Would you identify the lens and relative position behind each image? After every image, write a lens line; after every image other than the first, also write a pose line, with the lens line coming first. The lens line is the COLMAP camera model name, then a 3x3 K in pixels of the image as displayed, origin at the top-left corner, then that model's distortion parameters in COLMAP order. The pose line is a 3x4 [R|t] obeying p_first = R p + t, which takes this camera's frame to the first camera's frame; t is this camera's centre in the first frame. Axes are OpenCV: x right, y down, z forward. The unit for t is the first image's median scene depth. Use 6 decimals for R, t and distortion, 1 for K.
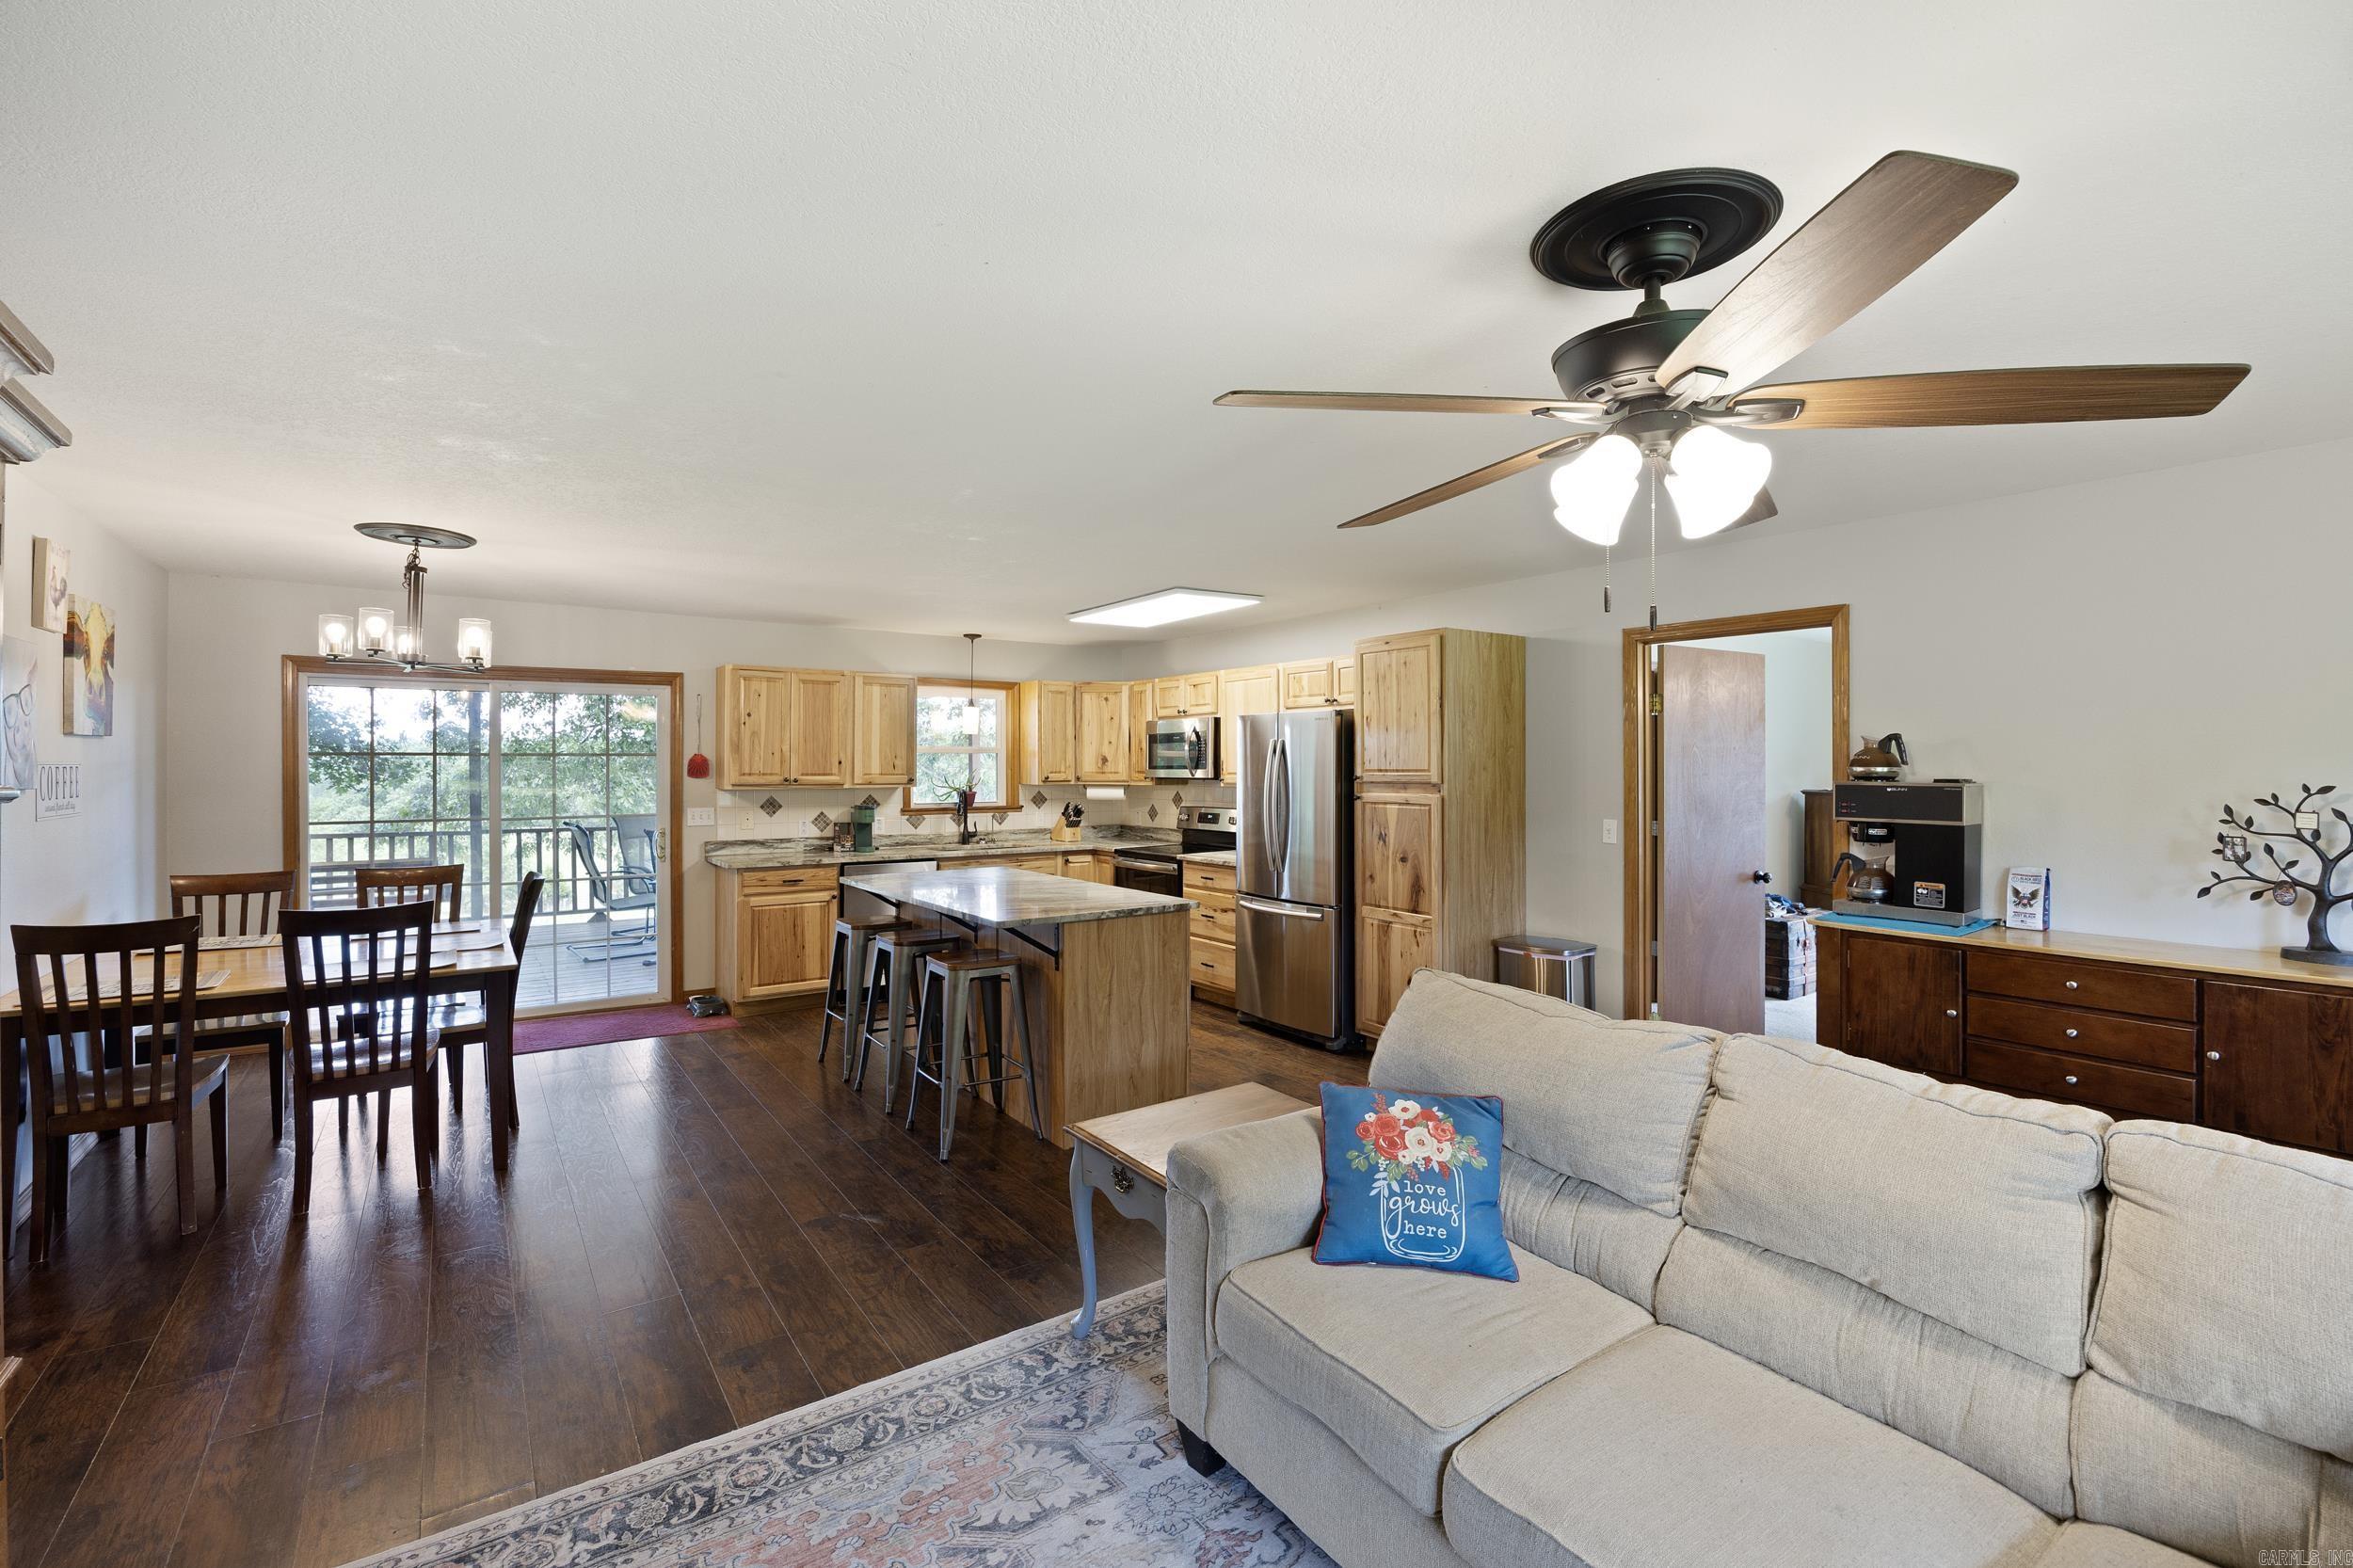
lens RADIAL K [[1051.9, 0, 1182.7], [0, 1051.9, 763.3], [0, 0, 1]] dist [-0.013777, 0.000274]
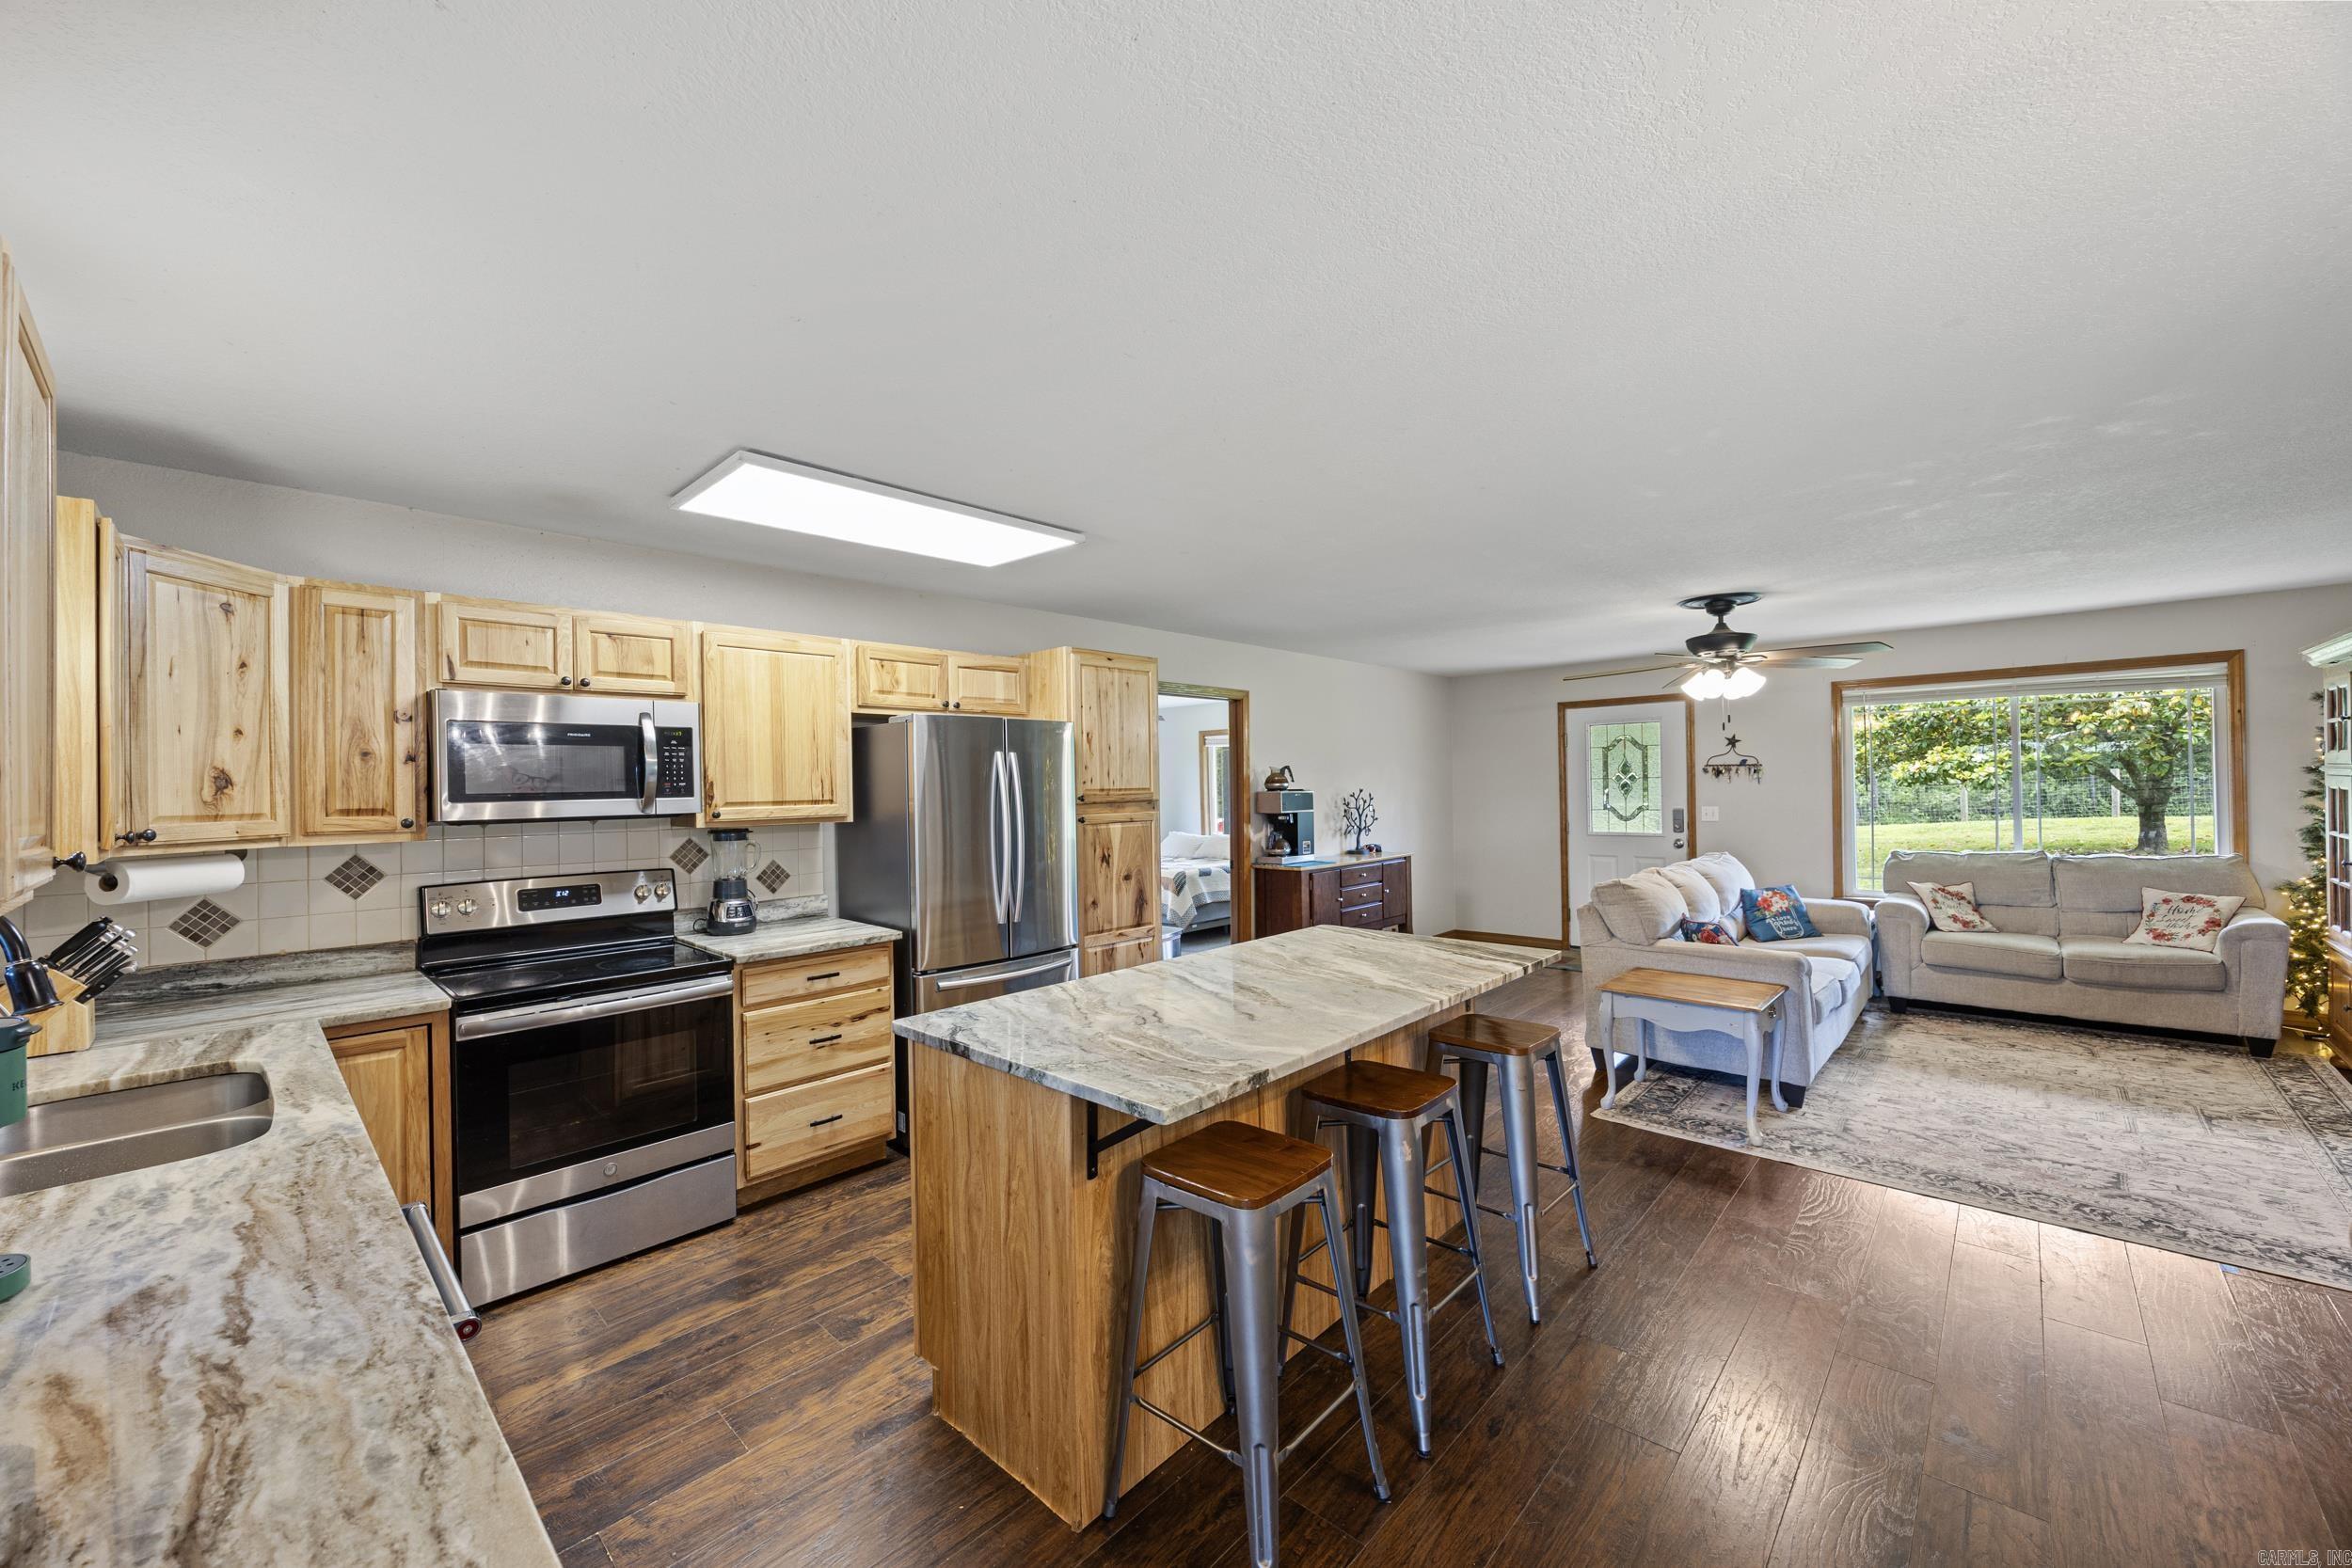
lens RADIAL K [[902.8, 0, 1193.7], [0, 902.8, 785.1], [0, 0, 1]] dist [-0.003444, -0.000003]
pose [[-0.214801, 0.009532, 0.976611, -0.502423], [0.018958, 0.999805, -0.005588, 0.007084], [-0.976474, 0.017314, -0.214940, 0.863773]]
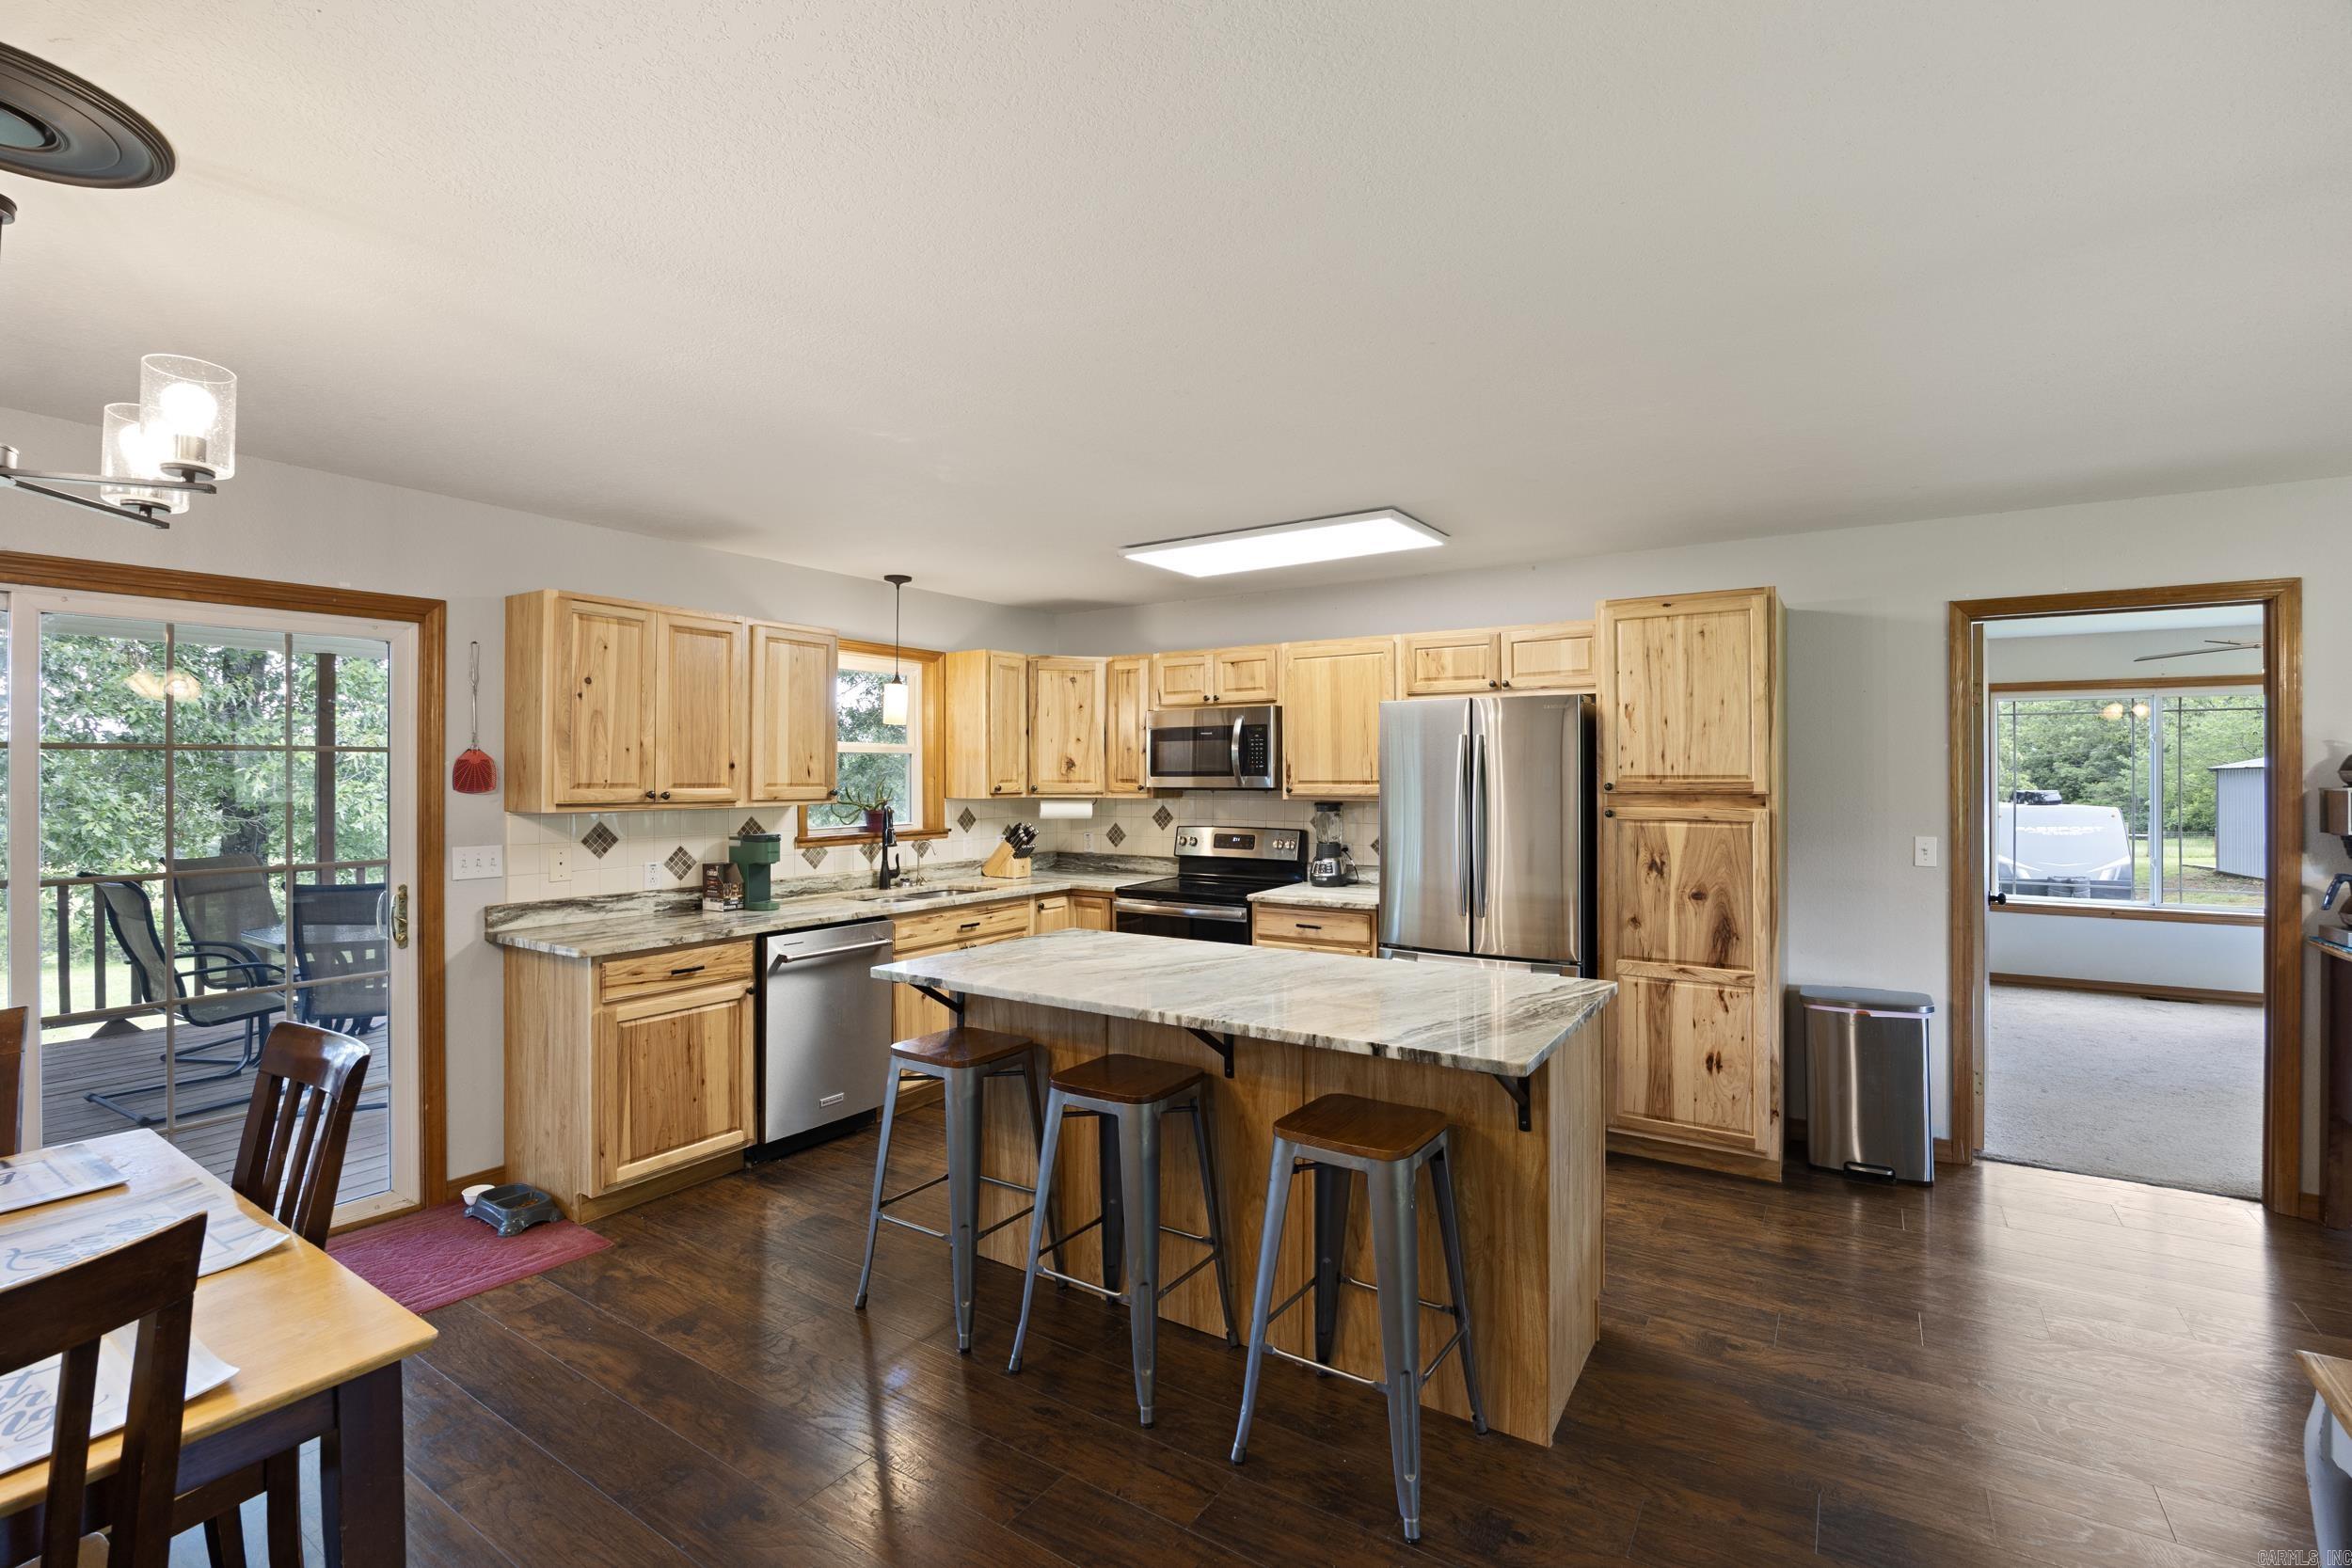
lens RADIAL K [[1051.4, 0, 1186.6], [0, 1051.4, 773.0], [0, 0, 1]] dist [-0.013777, 0.000274]
pose [[0.929891, -0.000004, 0.367835, -0.307641], [-0.000069, 1.000000, 0.000186, 0.003423], [-0.367835, -0.000198, 0.929891, 0.341065]]
